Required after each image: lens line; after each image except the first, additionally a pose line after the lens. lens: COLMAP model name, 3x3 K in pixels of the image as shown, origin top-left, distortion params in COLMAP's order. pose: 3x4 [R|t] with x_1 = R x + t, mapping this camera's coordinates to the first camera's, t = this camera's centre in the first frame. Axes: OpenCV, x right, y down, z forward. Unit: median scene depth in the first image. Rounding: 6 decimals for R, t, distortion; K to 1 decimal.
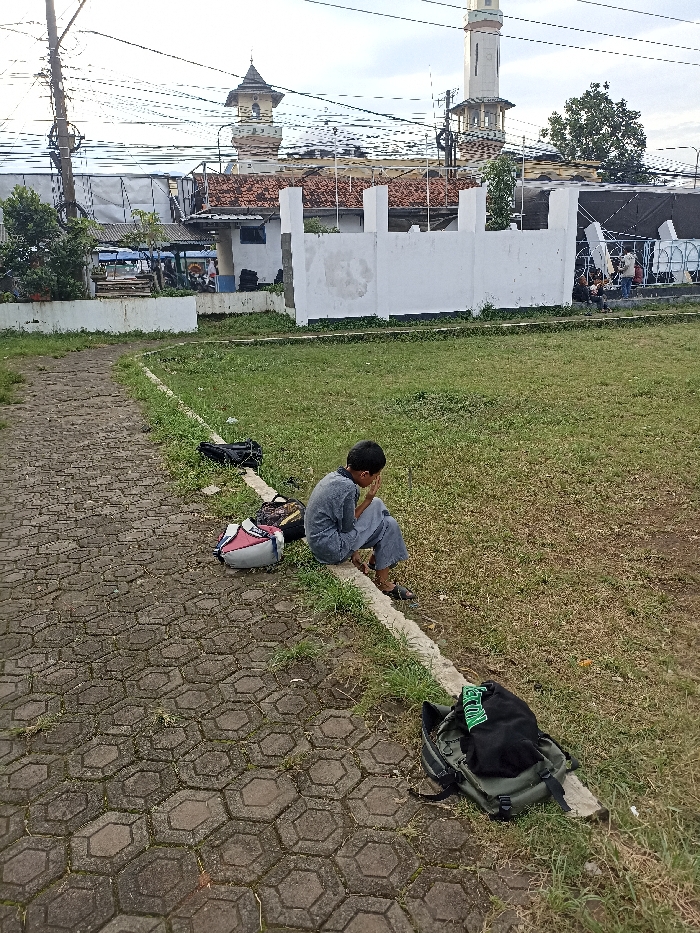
lens RADIAL K [[654.4, 0, 350.0], [0, 654.4, 466.5], [0, 0, 1]] dist [0.040043, -0.076593]
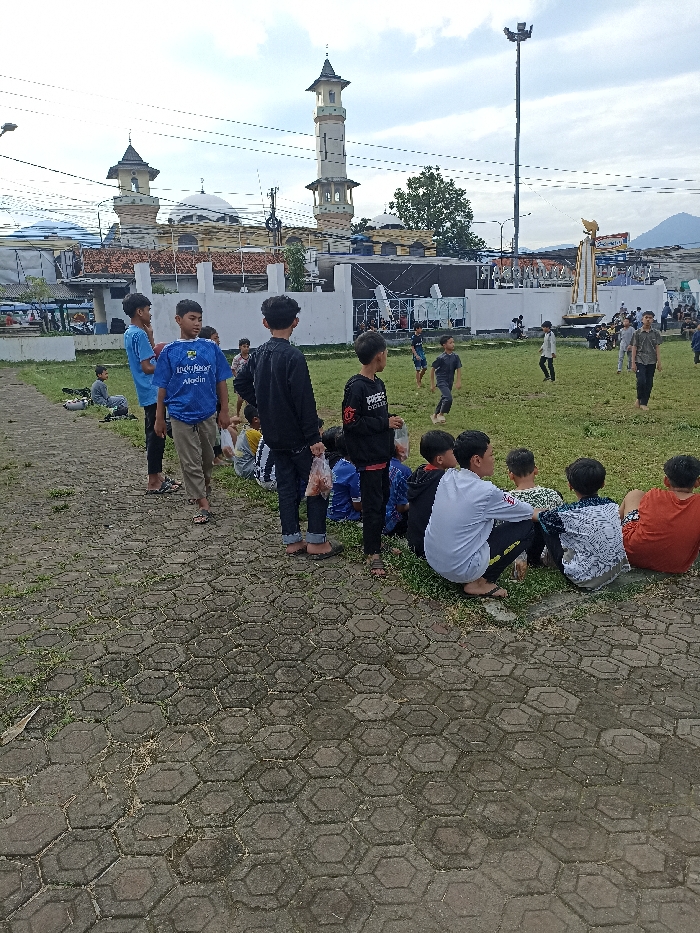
lens RADIAL K [[683.1, 0, 350.0], [0, 683.1, 466.5], [0, 0, 1]] dist [0.036869, -0.006989]
pose [[0.991044, -0.028494, 0.130461, 0.061114], [0.038992, 0.996140, -0.078637, 0.064045], [-0.127717, 0.083020, 0.988330, -0.206659]]
